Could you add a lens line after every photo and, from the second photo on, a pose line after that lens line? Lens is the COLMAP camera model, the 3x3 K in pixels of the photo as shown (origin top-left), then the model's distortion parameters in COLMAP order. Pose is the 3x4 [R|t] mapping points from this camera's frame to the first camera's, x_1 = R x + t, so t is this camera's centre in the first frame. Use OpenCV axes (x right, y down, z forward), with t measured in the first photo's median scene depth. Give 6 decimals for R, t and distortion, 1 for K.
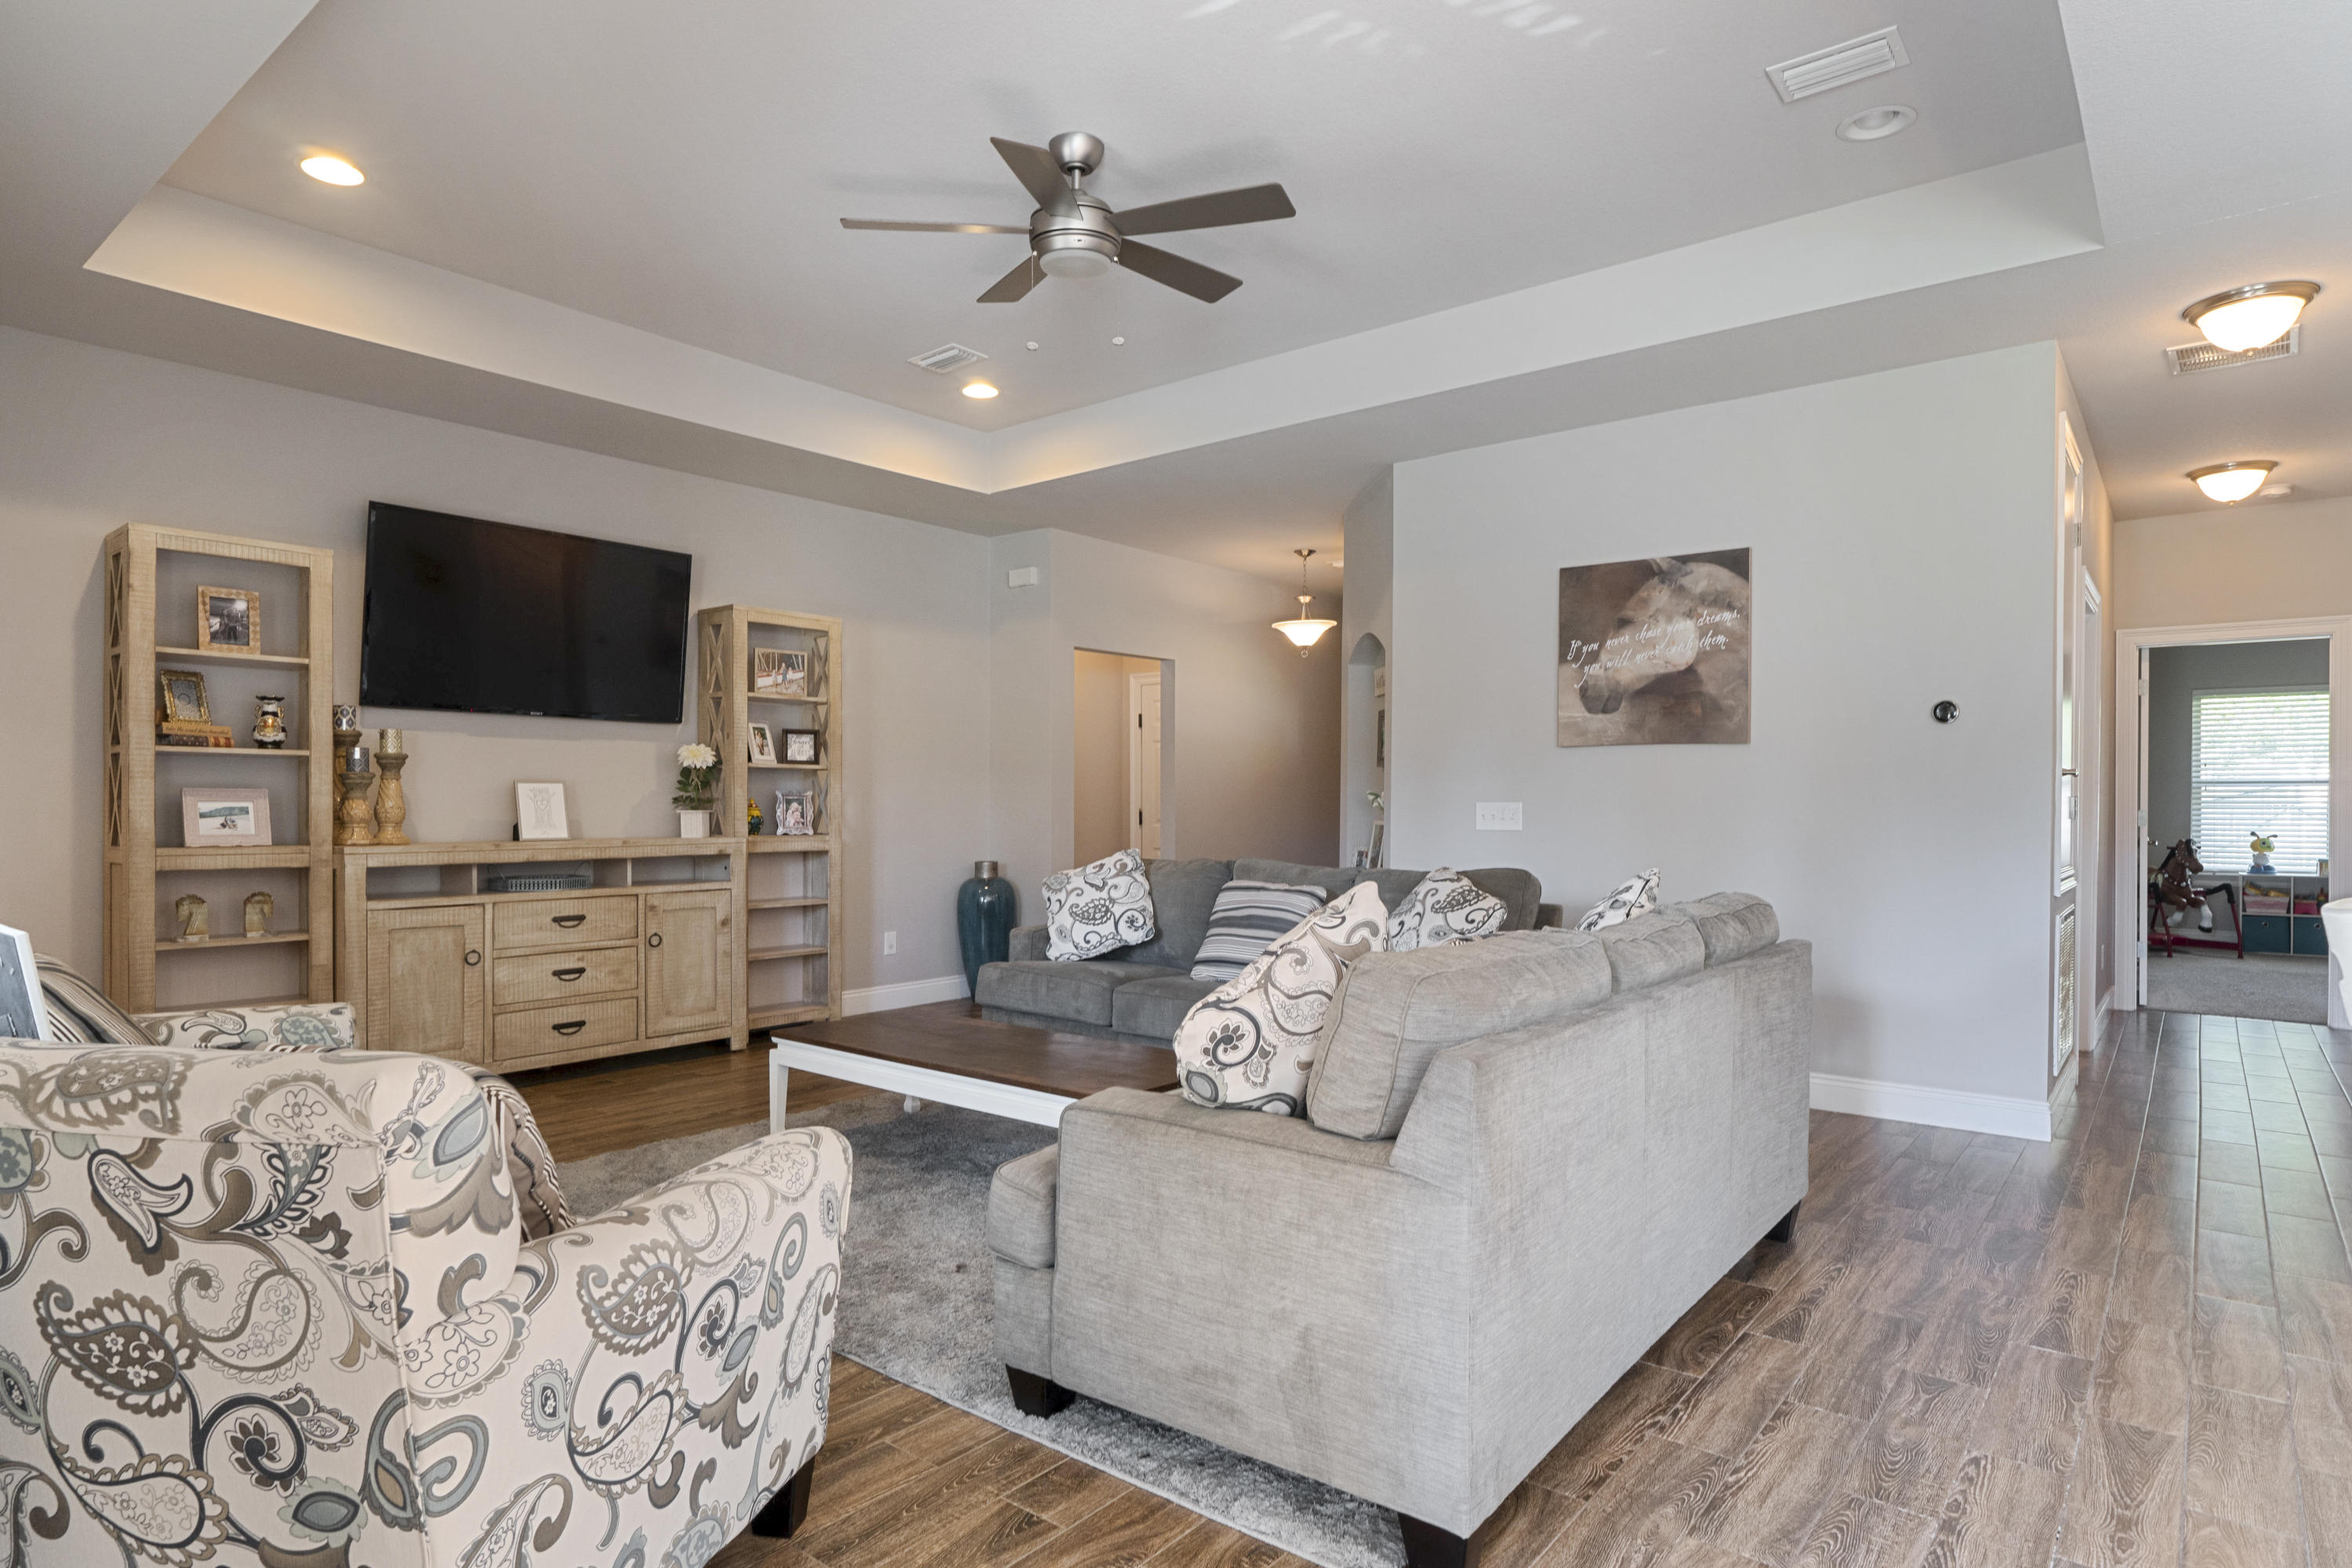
lens RADIAL K [[1278.6, 0, 1167.2], [0, 1278.6, 807.1], [0, 0, 1]] dist [-0.003596, -0.000048]
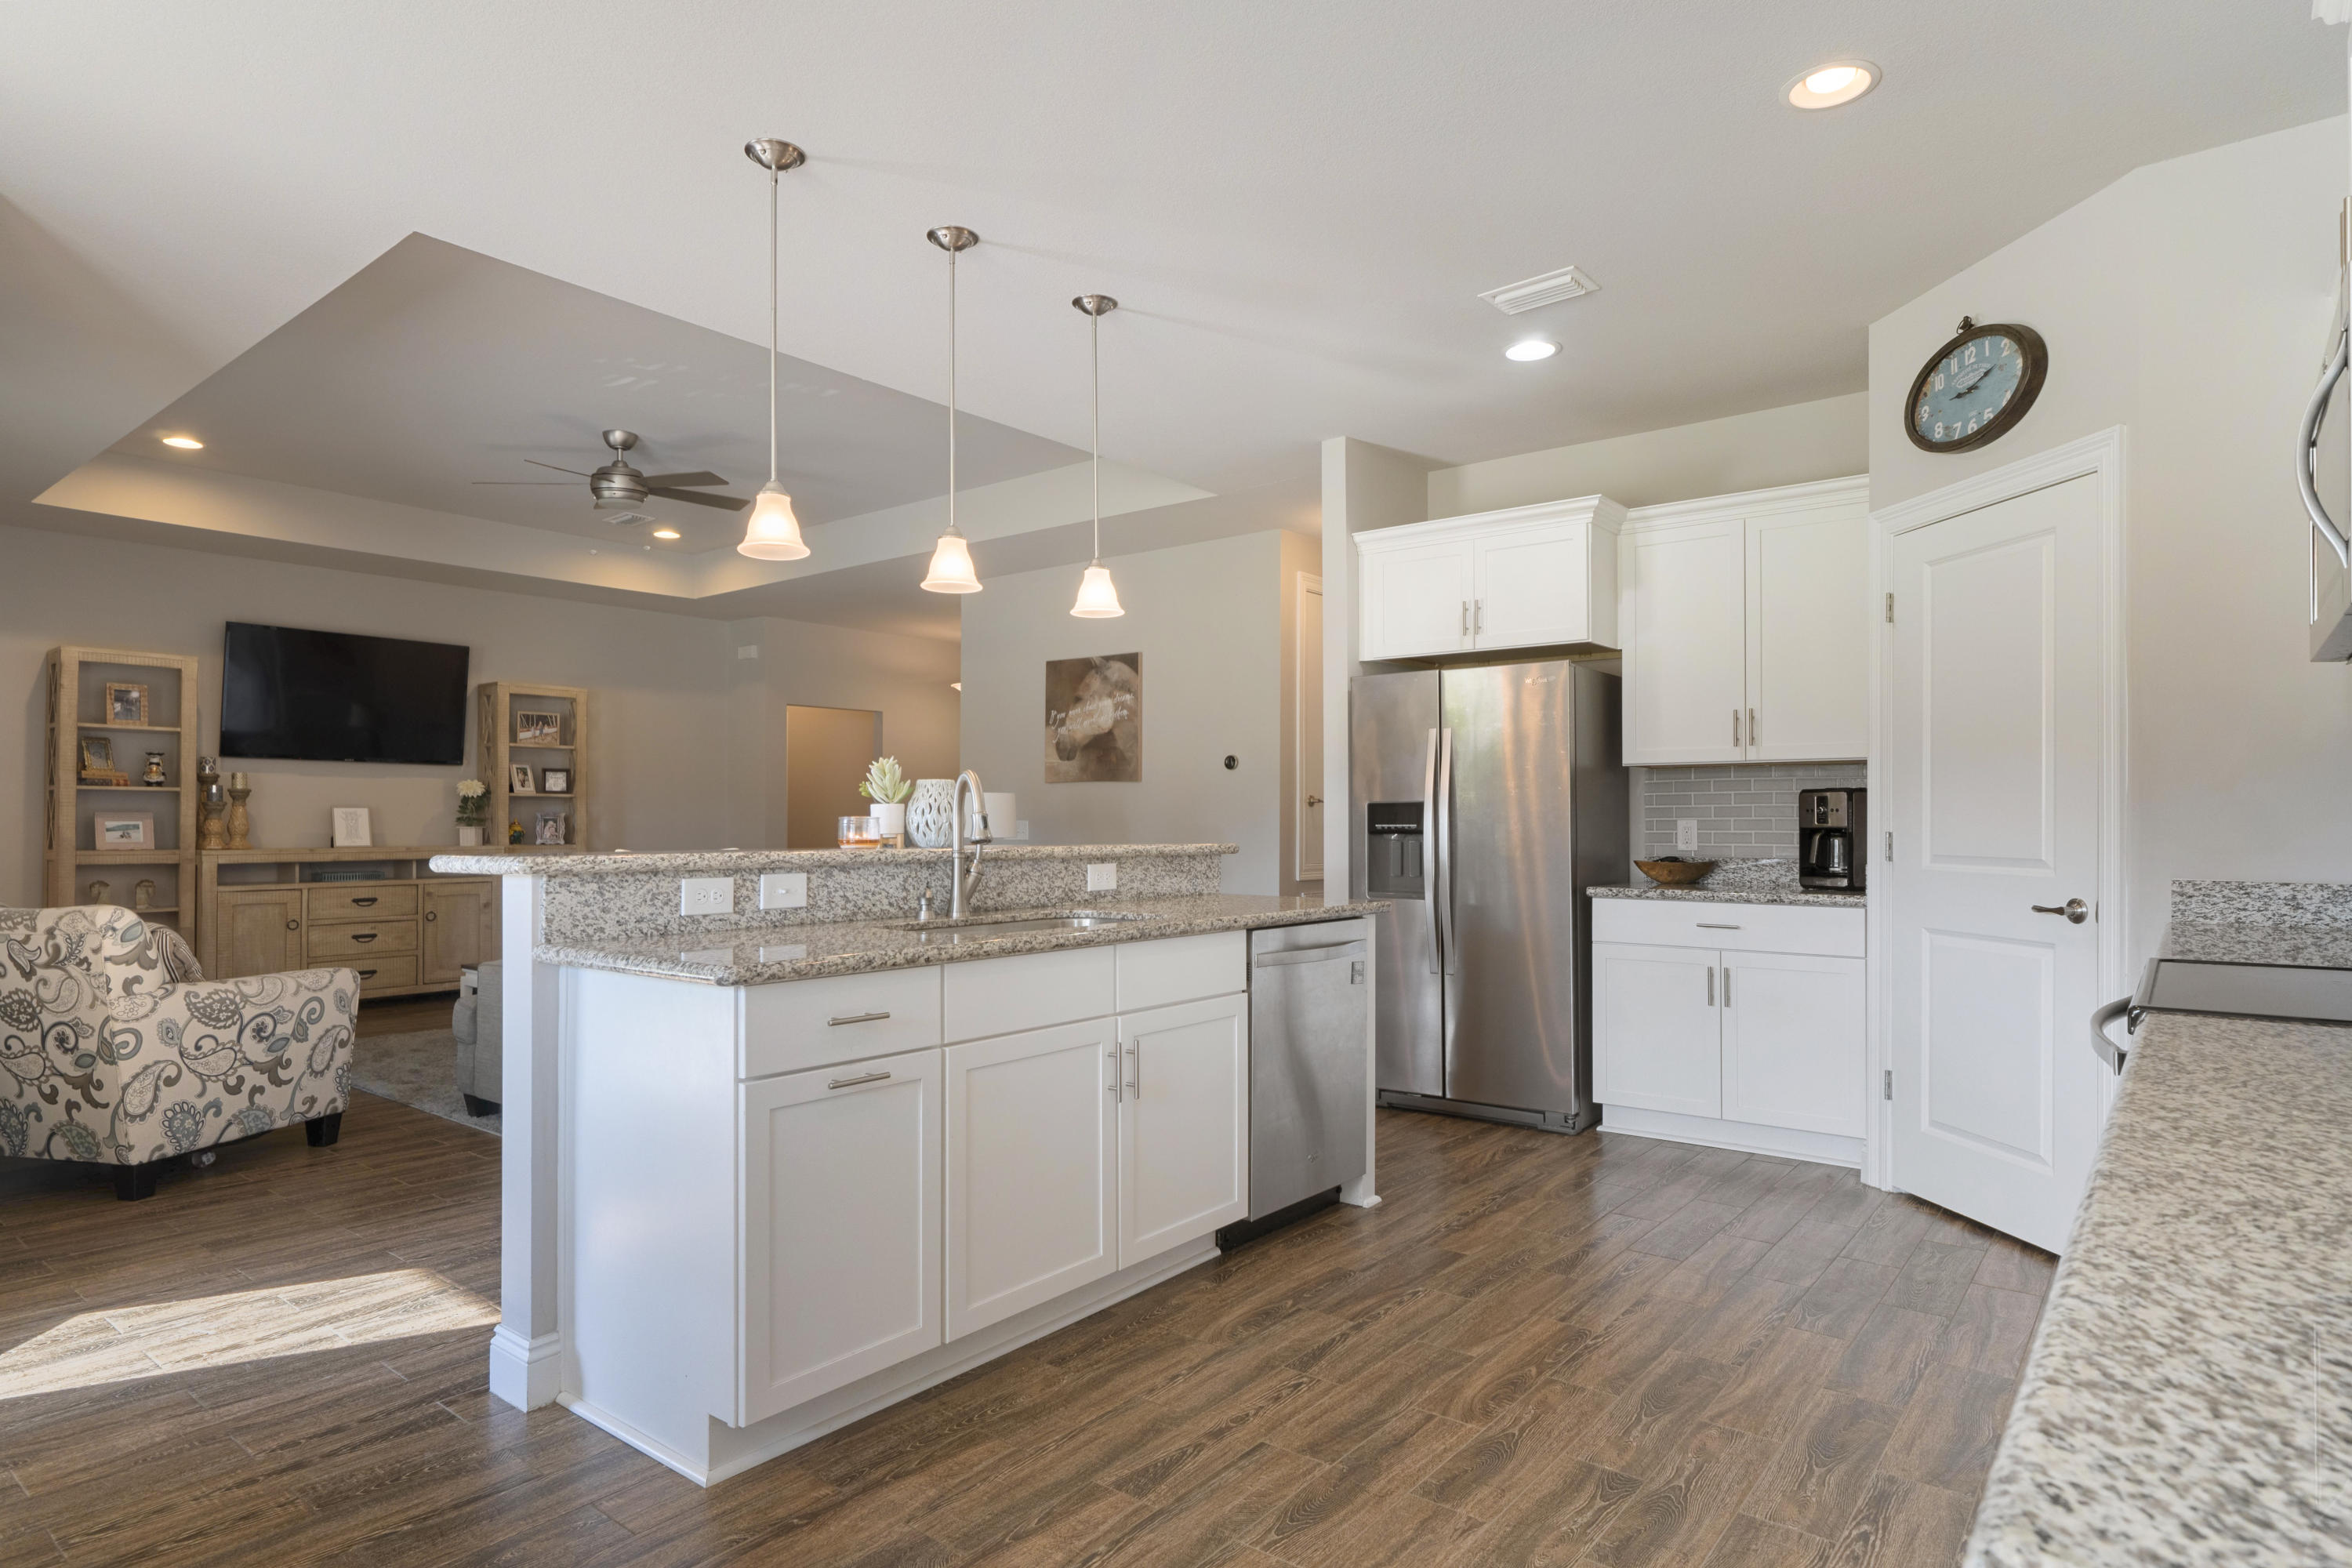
lens RADIAL K [[1293.1, 0, 1167.9], [0, 1293.1, 805.4], [0, 0, 1]] dist [-0.002590, 0.000138]
pose [[0.999990, -0.000713, 0.004354, 0.489624], [0.000777, 0.999894, -0.014548, 0.000552], [-0.004343, 0.014551, 0.999885, -0.536596]]
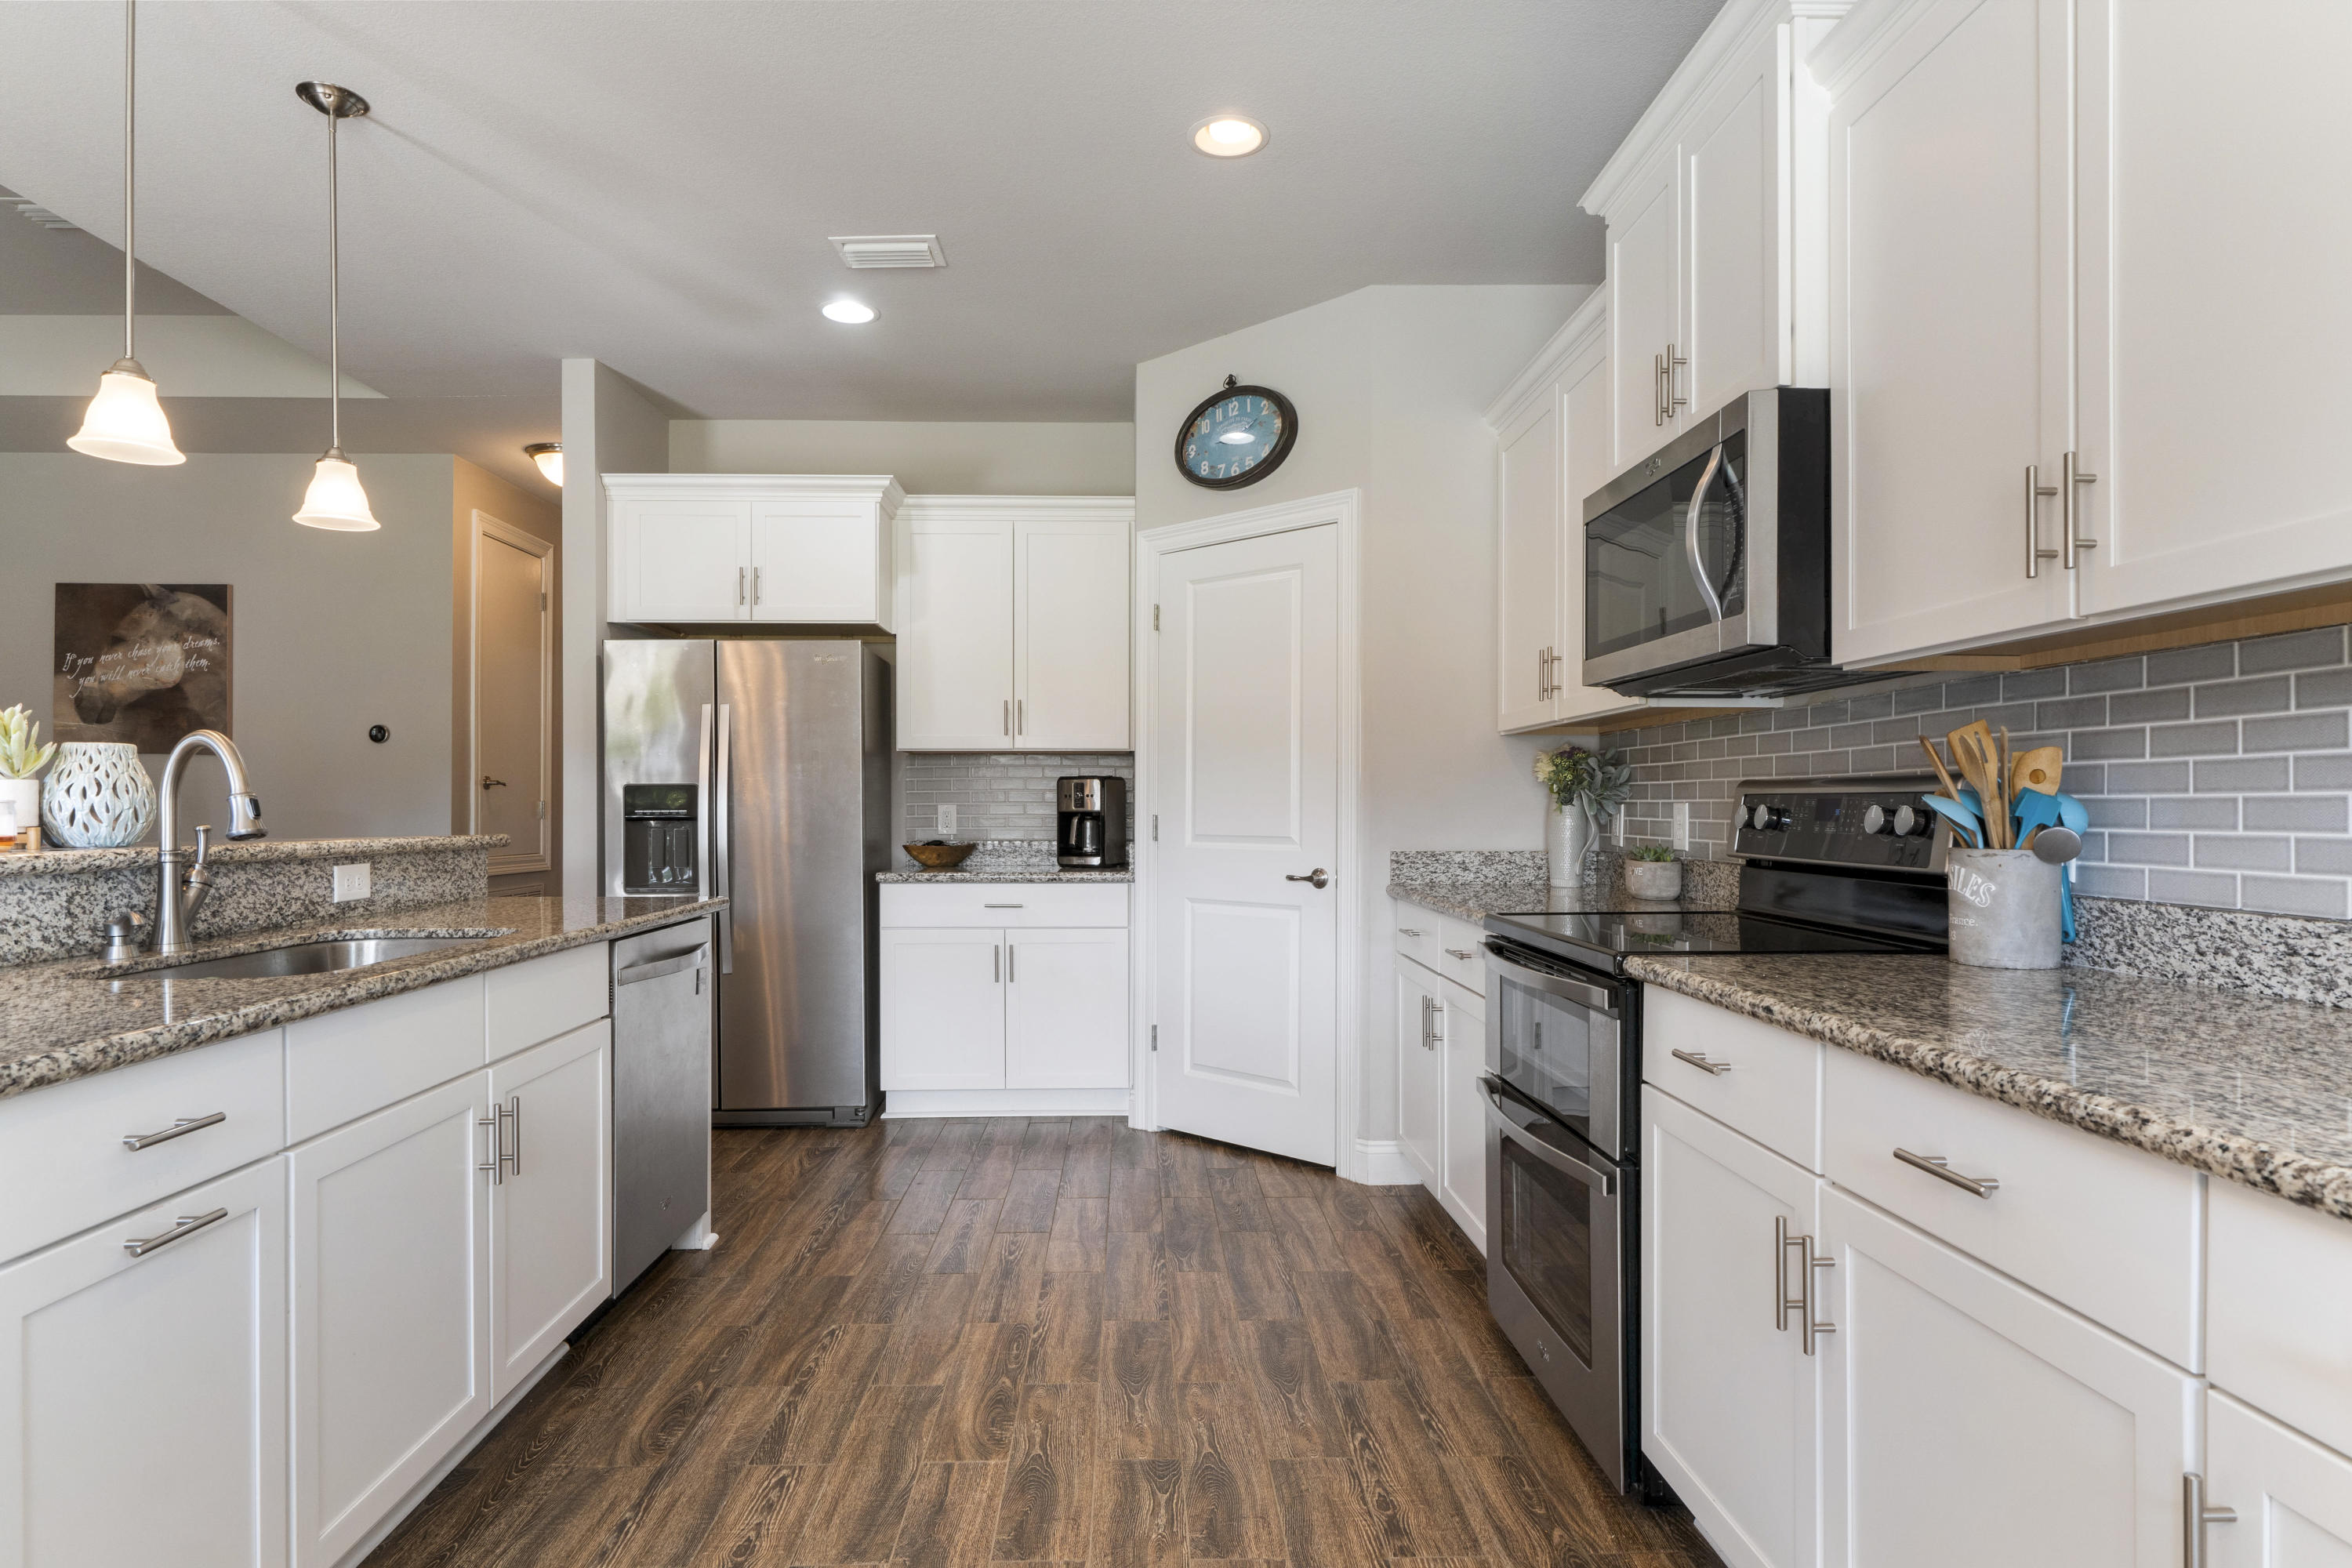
lens RADIAL K [[1271.6, 0, 1176.0], [0, 1271.6, 800.1], [0, 0, 1]] dist [-0.003405, -0.001761]
pose [[0.759617, 0.000906, 0.650370, 0.366325], [0.003883, 0.999975, -0.005928, 0.000612], [-0.650359, 0.007029, 0.759595, -0.423913]]
